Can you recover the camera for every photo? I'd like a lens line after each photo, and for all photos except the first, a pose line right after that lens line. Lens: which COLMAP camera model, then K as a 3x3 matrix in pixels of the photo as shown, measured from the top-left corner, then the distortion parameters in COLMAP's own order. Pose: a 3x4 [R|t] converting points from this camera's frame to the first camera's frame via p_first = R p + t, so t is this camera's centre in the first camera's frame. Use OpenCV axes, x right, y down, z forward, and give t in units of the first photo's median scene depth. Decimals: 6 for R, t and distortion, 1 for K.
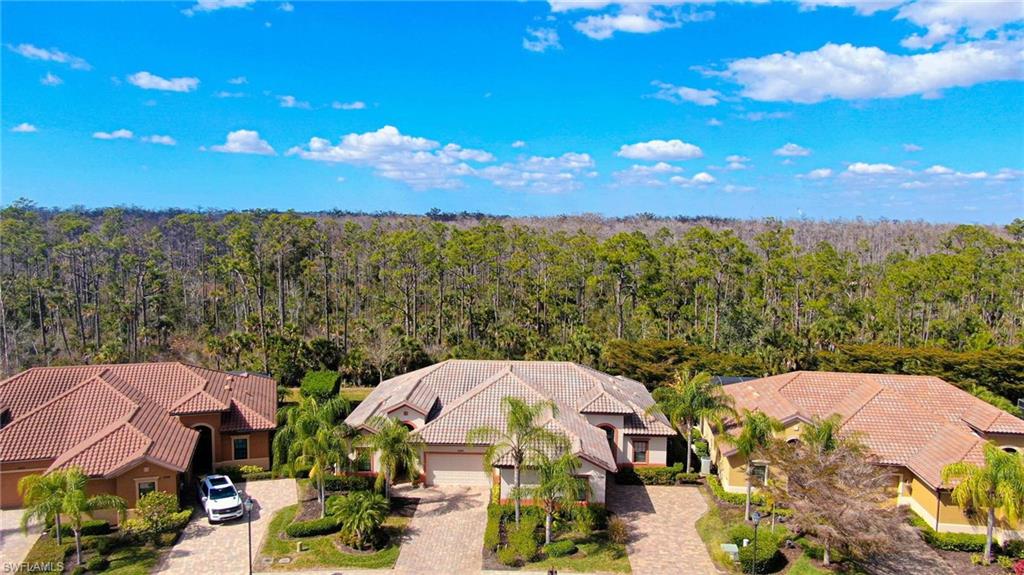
lens RADIAL K [[693.5, 0, 512.0], [0, 693.5, 287.5], [0, 0, 1]] dist [0.003541, -0.001194]
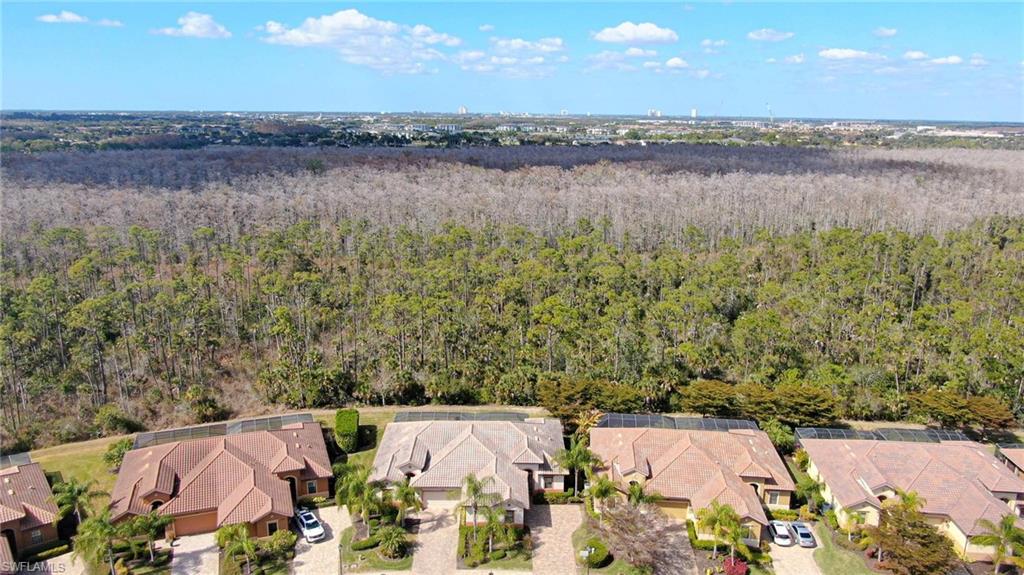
lens RADIAL K [[693.5, 0, 512.0], [0, 693.5, 287.5], [0, 0, 1]] dist [0.003541, -0.001194]
pose [[0.999047, -0.007046, 0.043064, 0.029161], [0.000016, 0.986935, 0.161120, -0.583364], [-0.043637, -0.160966, 0.985995, -0.681529]]
